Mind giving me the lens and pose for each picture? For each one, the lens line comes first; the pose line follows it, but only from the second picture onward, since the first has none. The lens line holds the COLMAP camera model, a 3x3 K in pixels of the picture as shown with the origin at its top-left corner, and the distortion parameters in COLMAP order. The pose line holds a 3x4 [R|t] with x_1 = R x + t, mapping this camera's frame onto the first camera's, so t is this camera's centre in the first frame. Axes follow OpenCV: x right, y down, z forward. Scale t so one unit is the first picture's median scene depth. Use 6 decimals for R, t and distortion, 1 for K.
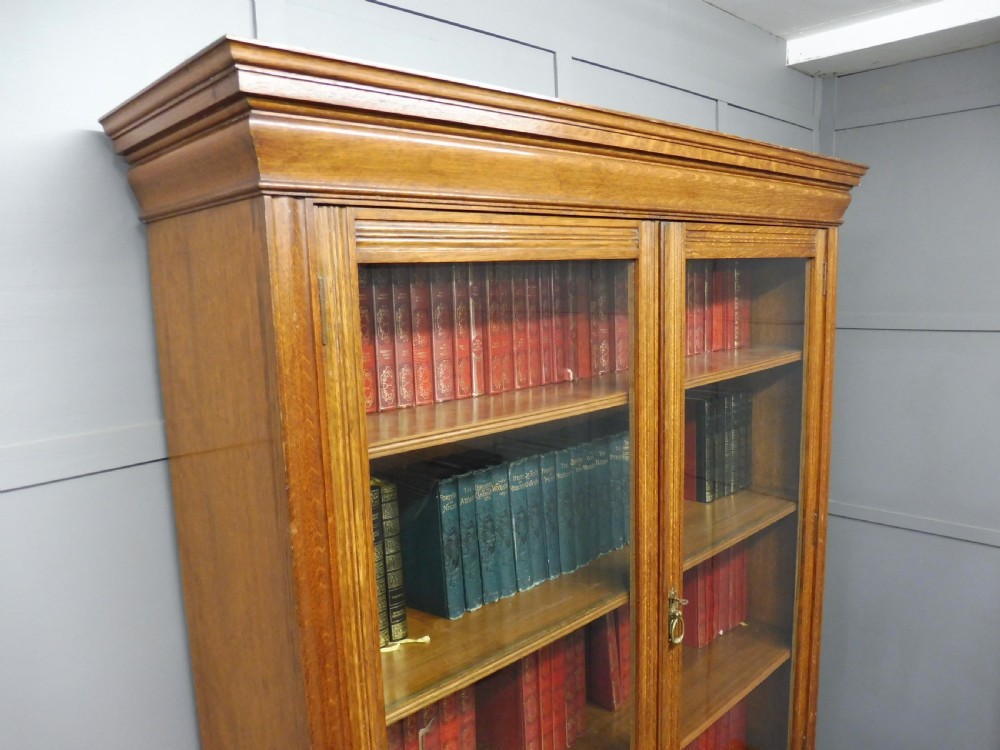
lens RADIAL K [[730.6, 0, 503.7], [0, 730.6, 376.2], [0, 0, 1]] dist [-0.040687, -0.005632]
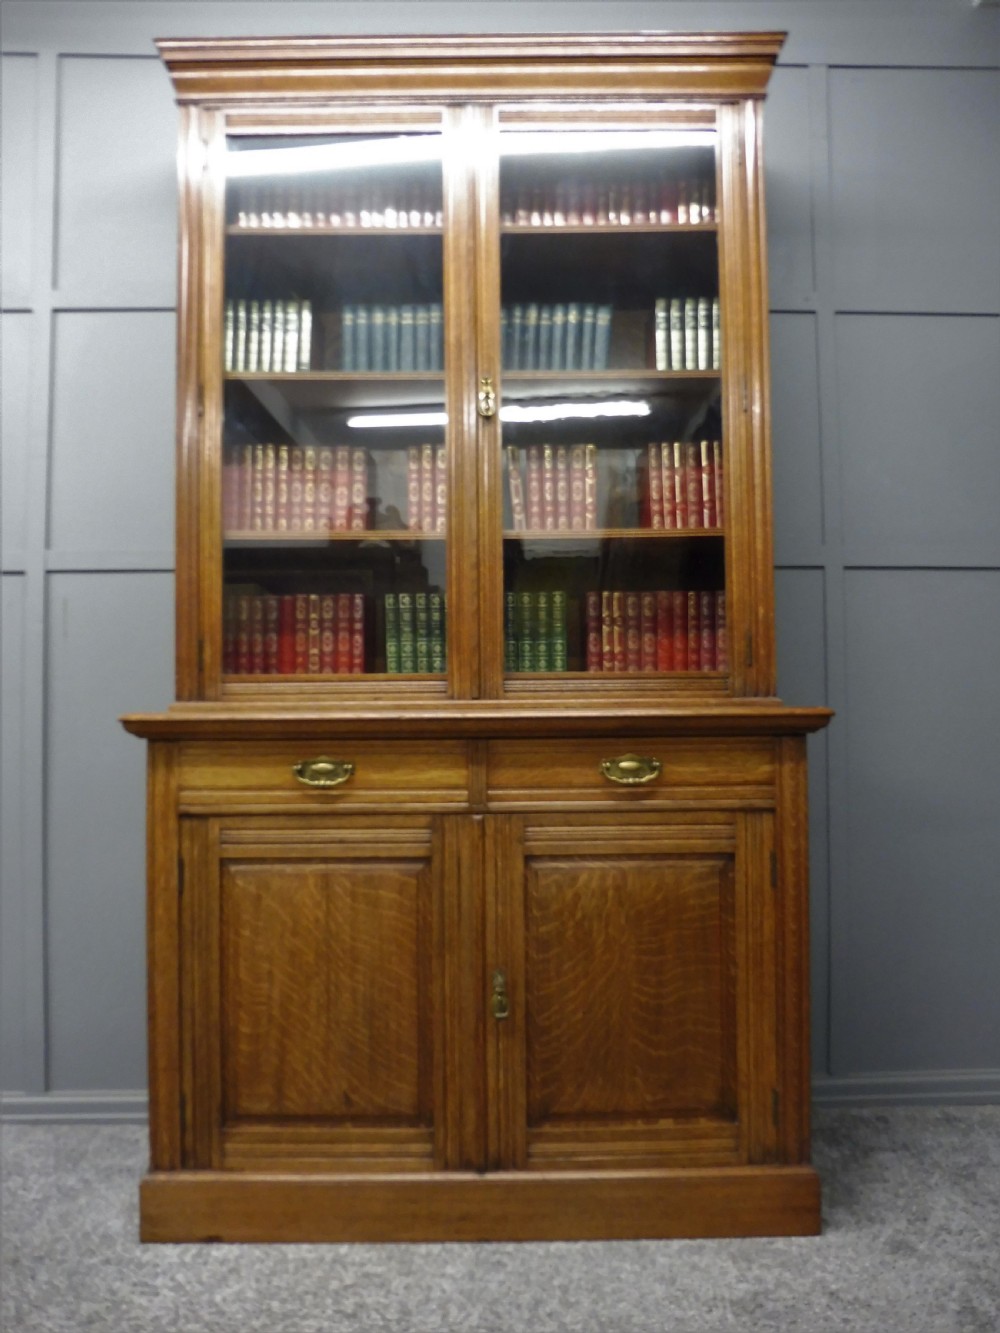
lens RADIAL K [[973.8, 0, 495.6], [0, 973.8, 667.9], [0, 0, 1]] dist [-0.040687, -0.005632]
pose [[0.727698, 0.000897, -0.685897, 1.479080], [-0.109204, 0.987395, -0.114568, 1.042244], [0.677148, 0.158274, 0.718624, -0.149424]]
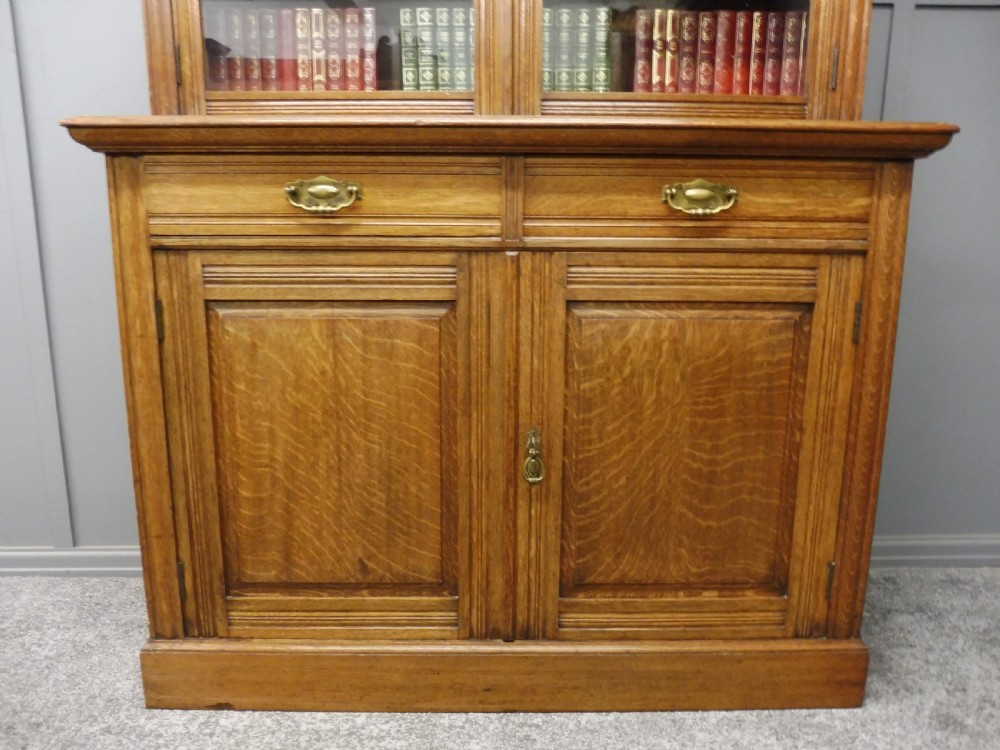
lens RADIAL K [[730.6, 0, 500.6], [0, 730.6, 382.3], [0, 0, 1]] dist [-0.040687, -0.005632]
pose [[0.730344, 0.165108, -0.662825, 1.037041], [-0.123585, 0.986274, 0.109504, 1.170756], [0.671807, 0.001940, 0.740724, 0.273525]]
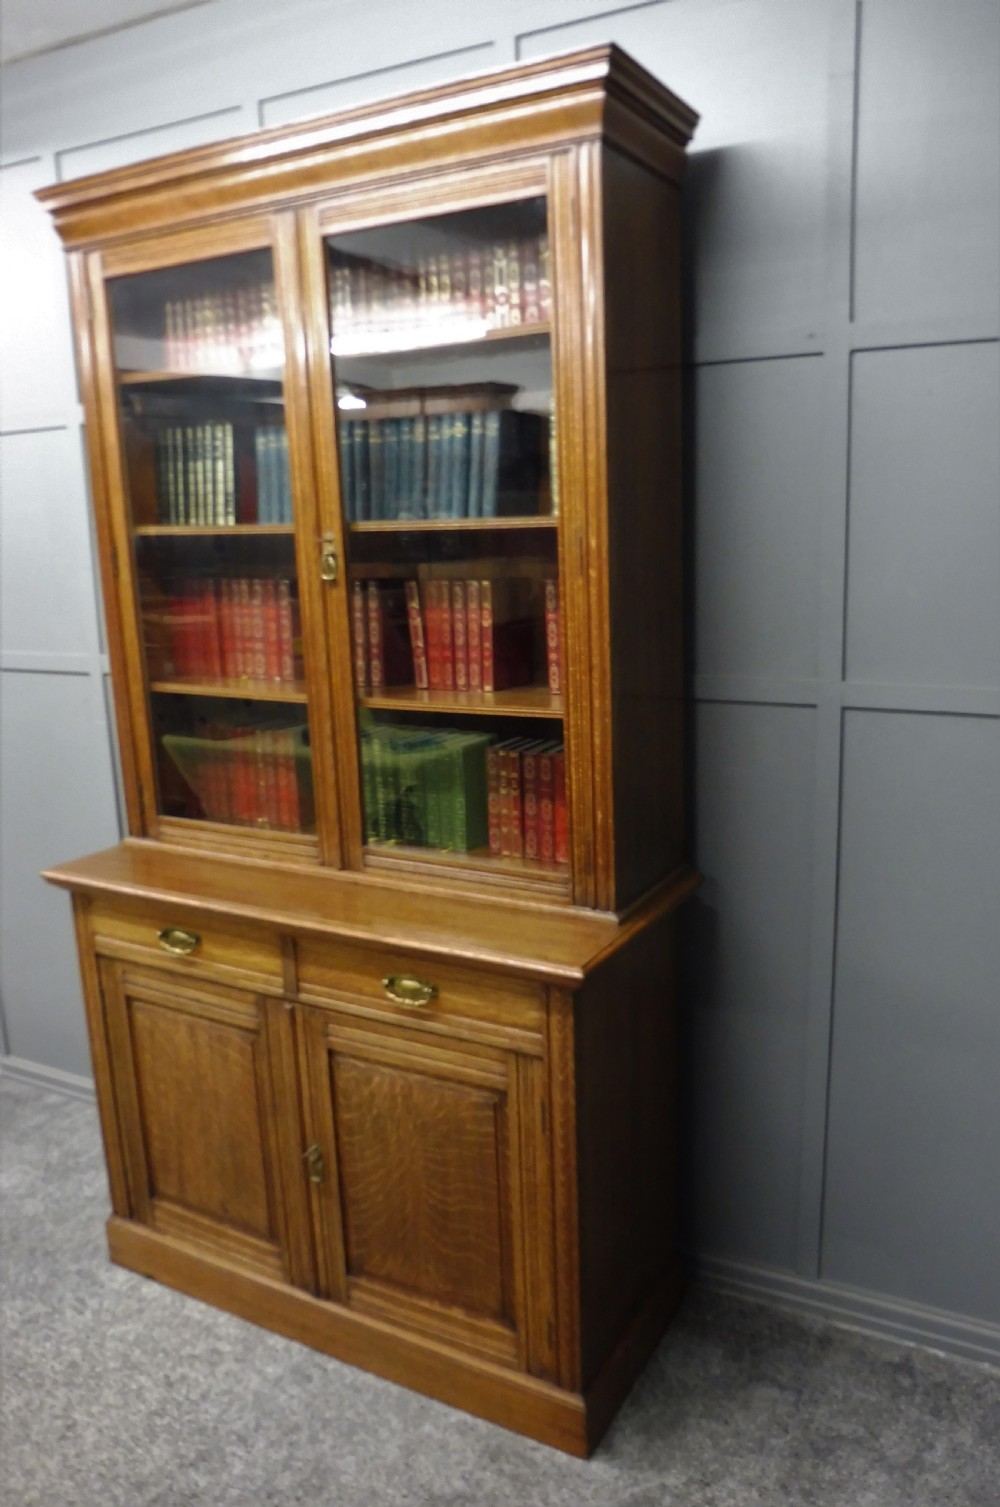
lens RADIAL K [[1095.5, 0, 573.8], [0, 1095.5, 755.9], [0, 0, 1]] dist [-0.048814, -0.004027]
pose [[0.328221, 0.218600, -0.918959, 2.142068], [-0.121358, 0.974550, 0.188479, 0.278159], [0.936773, 0.049660, 0.346397, 0.805938]]
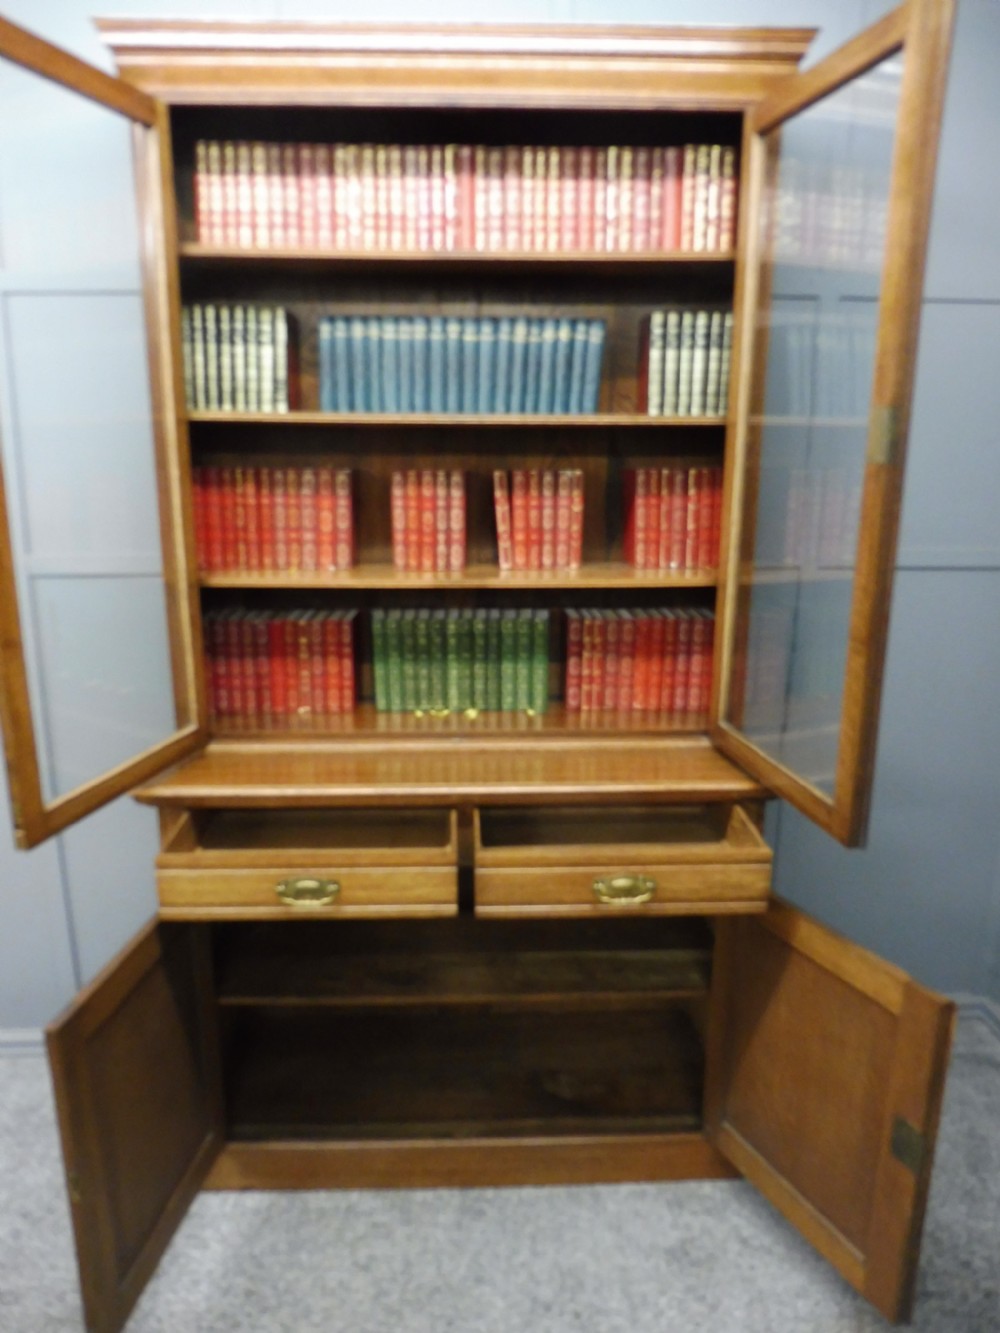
lens RADIAL K [[973.8, 0, 499.7], [0, 973.8, 671.7], [0, 0, 1]] dist [-0.040687, -0.005632]
pose [[0.749614, 0.198270, -0.631481, 1.455085], [-0.119564, 0.978946, 0.165434, 0.448389], [0.650987, -0.048509, 0.757538, -0.263604]]
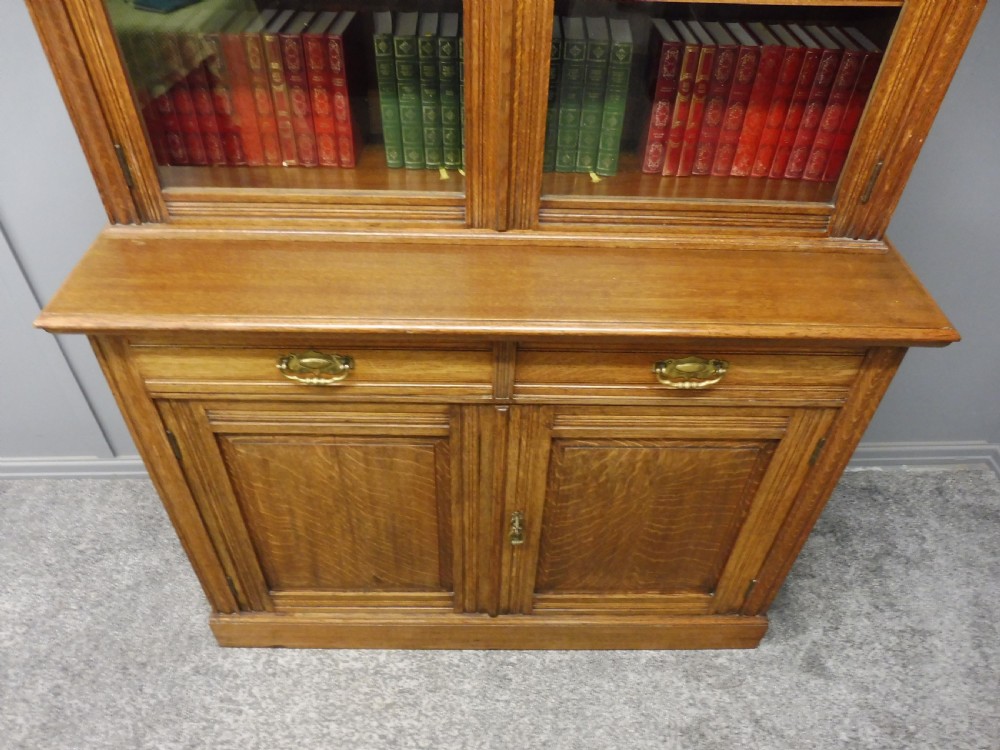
lens RADIAL K [[730.6, 0, 500.8], [0, 730.6, 381.6], [0, 0, 1]] dist [-0.040687, -0.005632]
pose [[0.730656, 0.501877, -0.462884, 0.821165], [-0.146639, 0.777508, 0.611537, 0.439800], [0.666813, -0.378947, 0.641686, 0.366312]]
